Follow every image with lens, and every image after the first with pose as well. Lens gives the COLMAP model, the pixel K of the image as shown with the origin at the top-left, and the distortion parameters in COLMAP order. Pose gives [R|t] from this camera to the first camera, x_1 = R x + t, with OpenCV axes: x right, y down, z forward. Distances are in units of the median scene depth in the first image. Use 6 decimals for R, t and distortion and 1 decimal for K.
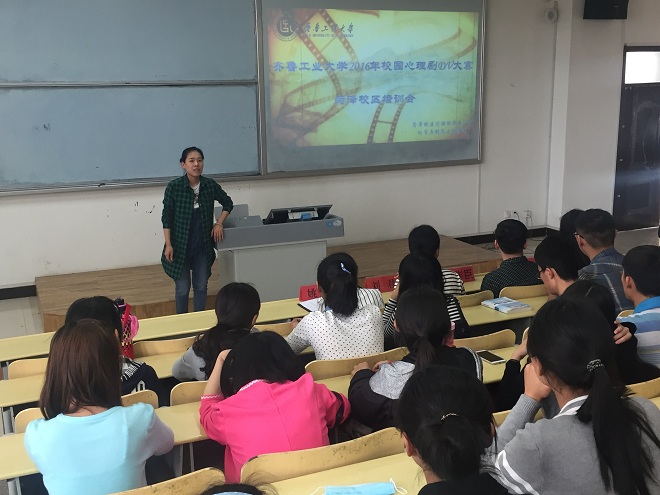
lens RADIAL K [[777.7, 0, 330.0], [0, 777.7, 247.5], [0, 0, 1]] dist [0.029367, 0.029308]
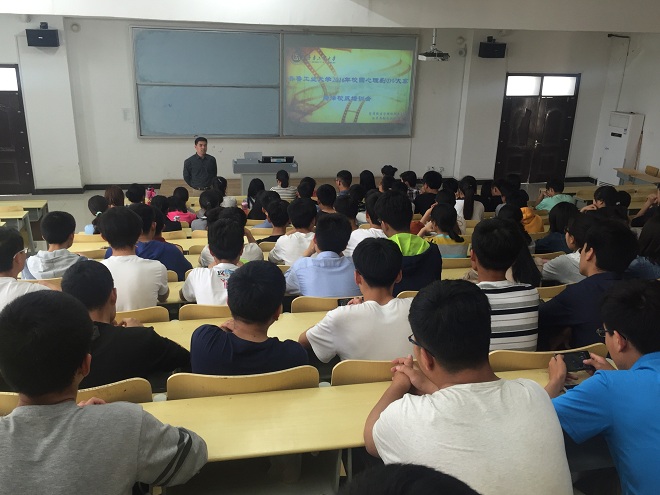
lens RADIAL K [[618.2, 0, 330.0], [0, 618.2, 247.5], [0, 0, 1]] dist [0.052857, -0.031277]
pose [[0.978741, 0.105966, -0.175605, 0.319920], [-0.086355, 0.989511, 0.115804, -0.011182], [0.186034, -0.098178, 0.977626, -0.466158]]
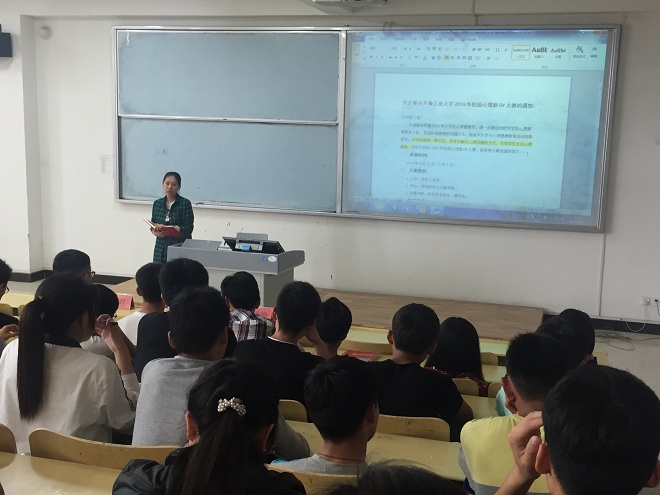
lens RADIAL K [[820.5, 0, 330.0], [0, 820.5, 247.5], [0, 0, 1]] dist [0.072346, 0.002626]
pose [[0.767492, 0.140824, -0.625400, 0.589613], [-0.175926, 0.984387, 0.005762, -0.051736], [0.616446, 0.105602, 0.780283, 0.145181]]
